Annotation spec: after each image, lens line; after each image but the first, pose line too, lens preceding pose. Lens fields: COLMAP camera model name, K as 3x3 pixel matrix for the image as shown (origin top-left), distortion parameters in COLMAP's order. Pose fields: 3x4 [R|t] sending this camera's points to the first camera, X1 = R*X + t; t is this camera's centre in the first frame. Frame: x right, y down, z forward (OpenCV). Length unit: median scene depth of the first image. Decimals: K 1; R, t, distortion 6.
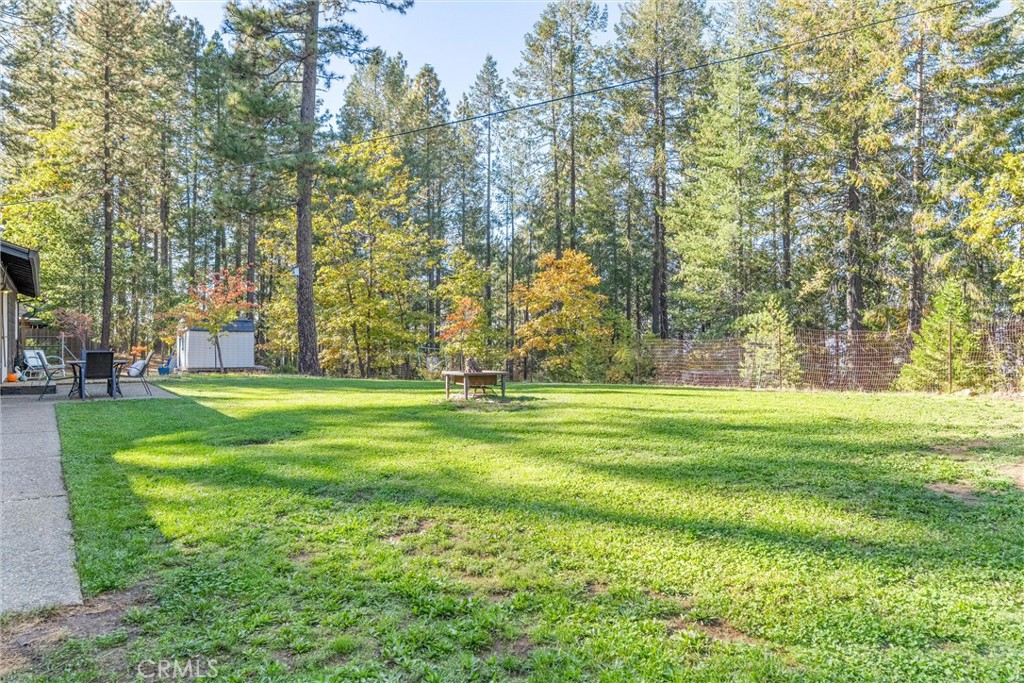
lens RADIAL K [[752.8, 0, 507.4], [0, 752.8, 327.0], [0, 0, 1]] dist [0.003802, 0.002227]
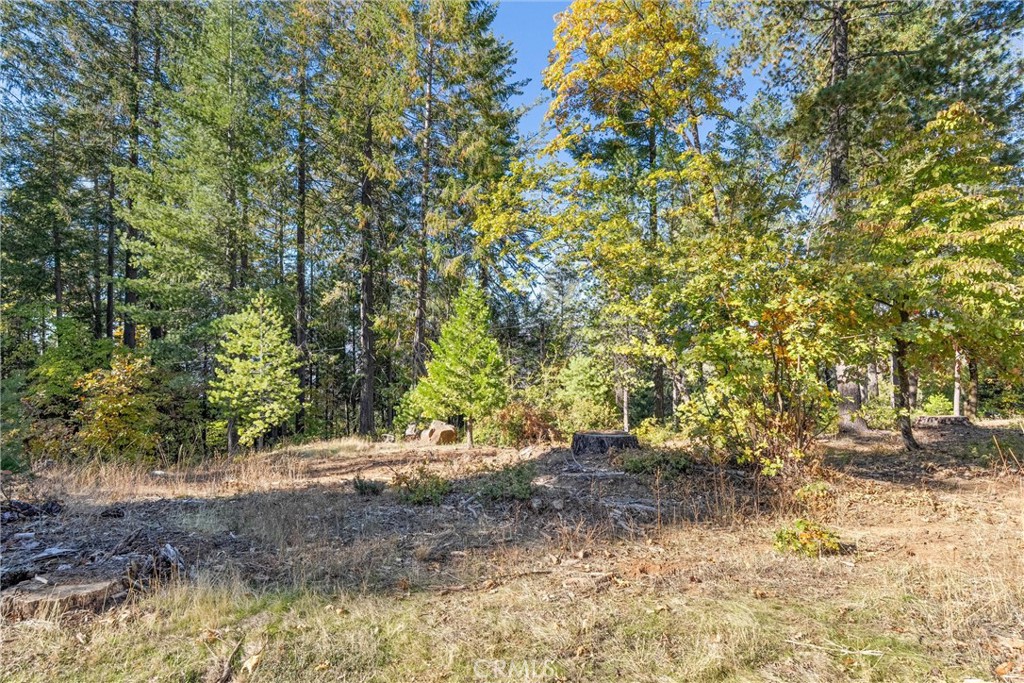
lens RADIAL K [[503.5, 0, 513.1], [0, 503.5, 343.2], [0, 0, 1]] dist [-0.001371, -0.000057]
pose [[0.760094, 0.005976, 0.649785, 0.184771], [-0.014661, 0.999861, 0.007954, 0.002983], [-0.649647, -0.015573, 0.760076, 0.386143]]
